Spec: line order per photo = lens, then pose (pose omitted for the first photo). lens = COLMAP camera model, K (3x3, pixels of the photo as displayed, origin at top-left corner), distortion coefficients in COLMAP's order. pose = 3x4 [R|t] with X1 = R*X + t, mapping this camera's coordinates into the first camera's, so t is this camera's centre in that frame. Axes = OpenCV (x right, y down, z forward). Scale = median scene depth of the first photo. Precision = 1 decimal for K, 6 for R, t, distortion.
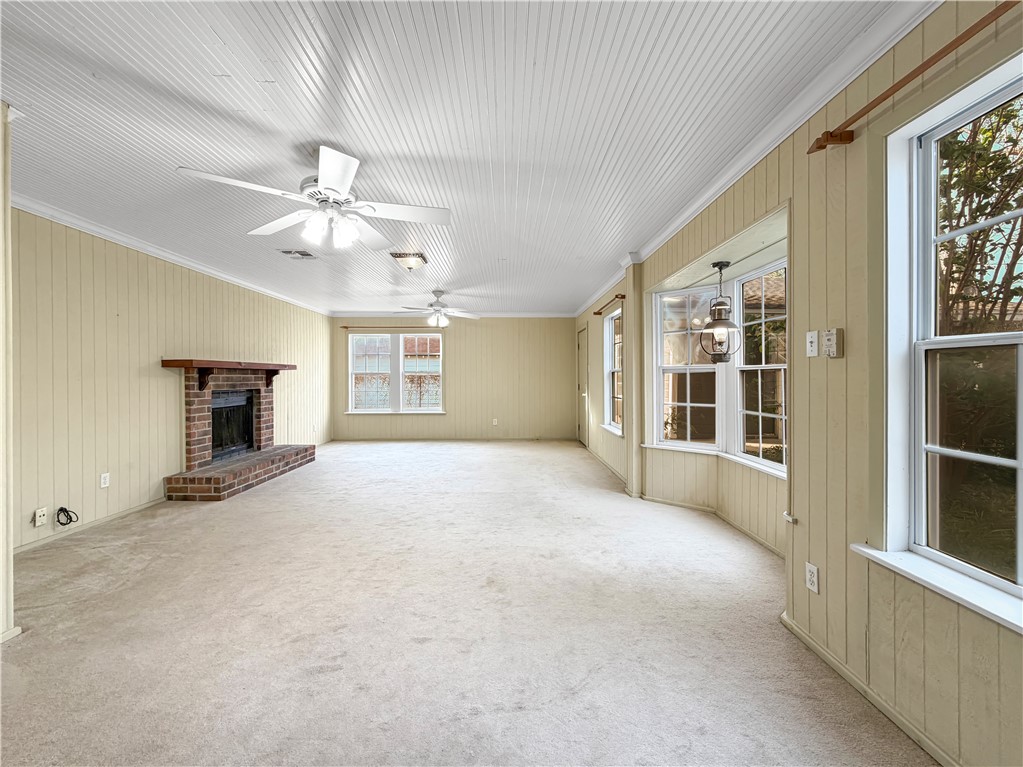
lens RADIAL K [[414.4, 0, 515.1], [0, 414.4, 379.3], [0, 0, 1]] dist [0.001633, 0.000126]
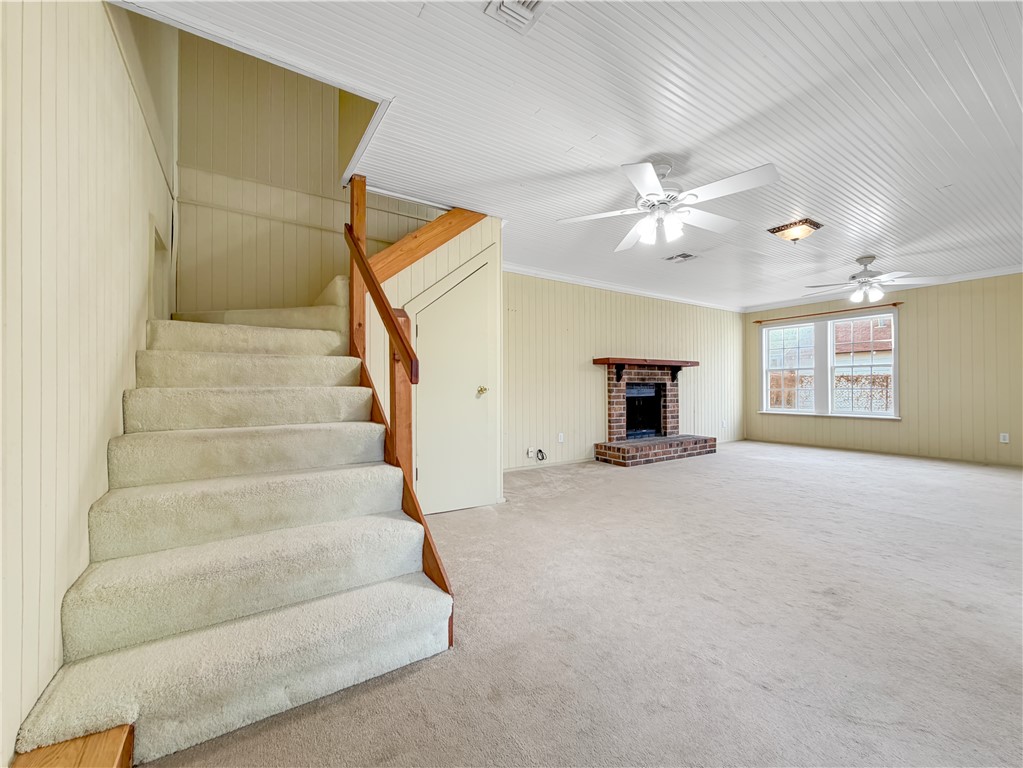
lens RADIAL K [[417.2, 0, 507.9], [0, 417.2, 384.3], [0, 0, 1]] dist [0.000674, 0.000319]
pose [[0.529556, -0.009208, -0.848225, 0.185491], [0.001386, 0.999949, -0.009990, 0.051239], [0.848274, 0.004115, 0.529542, 0.013353]]
